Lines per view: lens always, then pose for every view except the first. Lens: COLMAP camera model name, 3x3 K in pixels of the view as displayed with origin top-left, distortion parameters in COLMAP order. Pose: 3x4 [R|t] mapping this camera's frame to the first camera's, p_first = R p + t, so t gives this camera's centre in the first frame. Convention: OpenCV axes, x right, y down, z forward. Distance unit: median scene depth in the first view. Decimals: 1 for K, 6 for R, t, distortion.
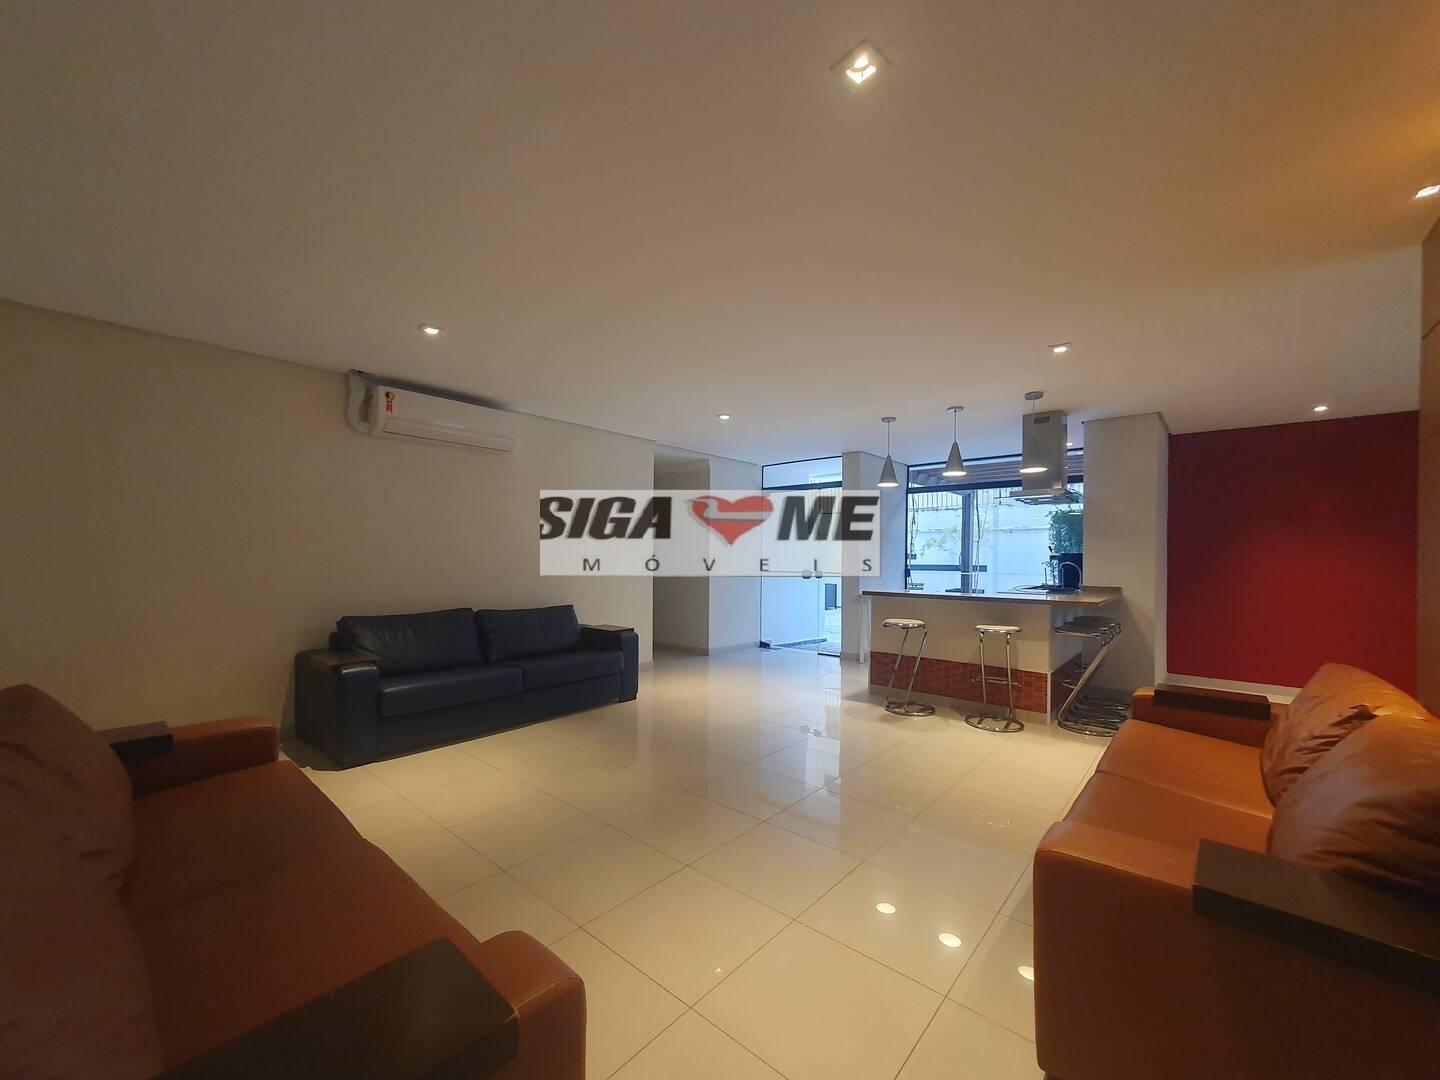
lens RADIAL K [[566.5, 0, 721.9], [0, 566.5, 550.4], [0, 0, 1]] dist [-0.000294, 0.000591]
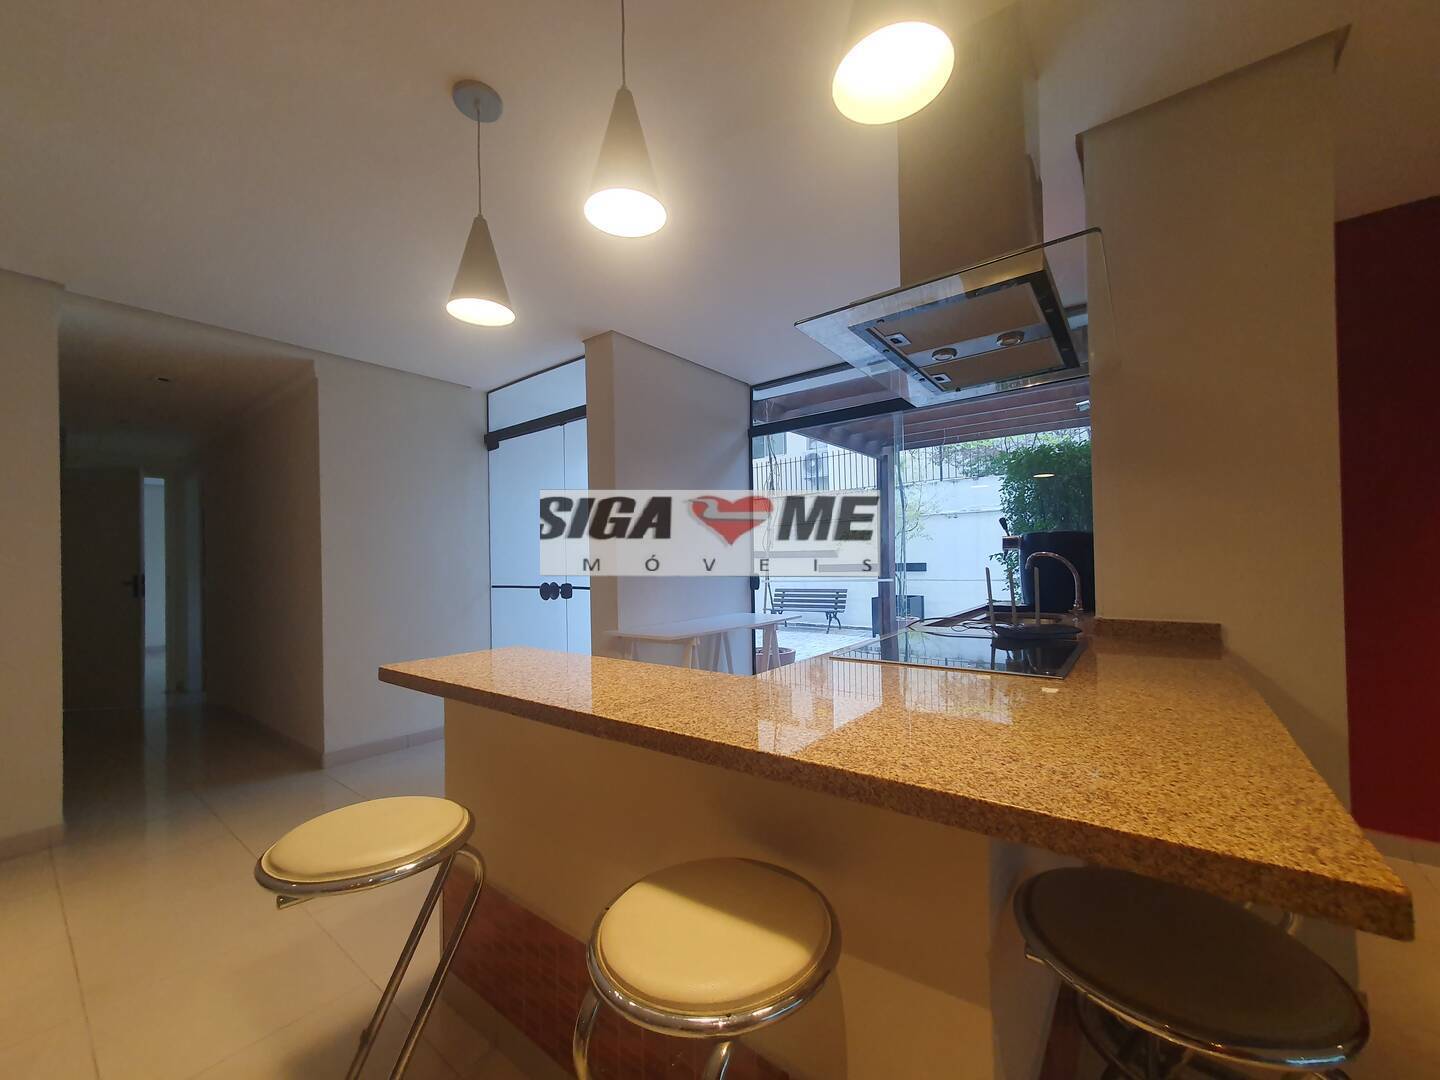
lens RADIAL K [[566.5, 0, 721.9], [0, 566.5, 550.4], [0, 0, 1]] dist [-0.000294, 0.000591]
pose [[0.998129, -0.028453, 0.054114, 0.295411], [0.028820, 0.999566, -0.006022, 0.013068], [-0.053919, 0.007571, 0.998517, 0.501558]]
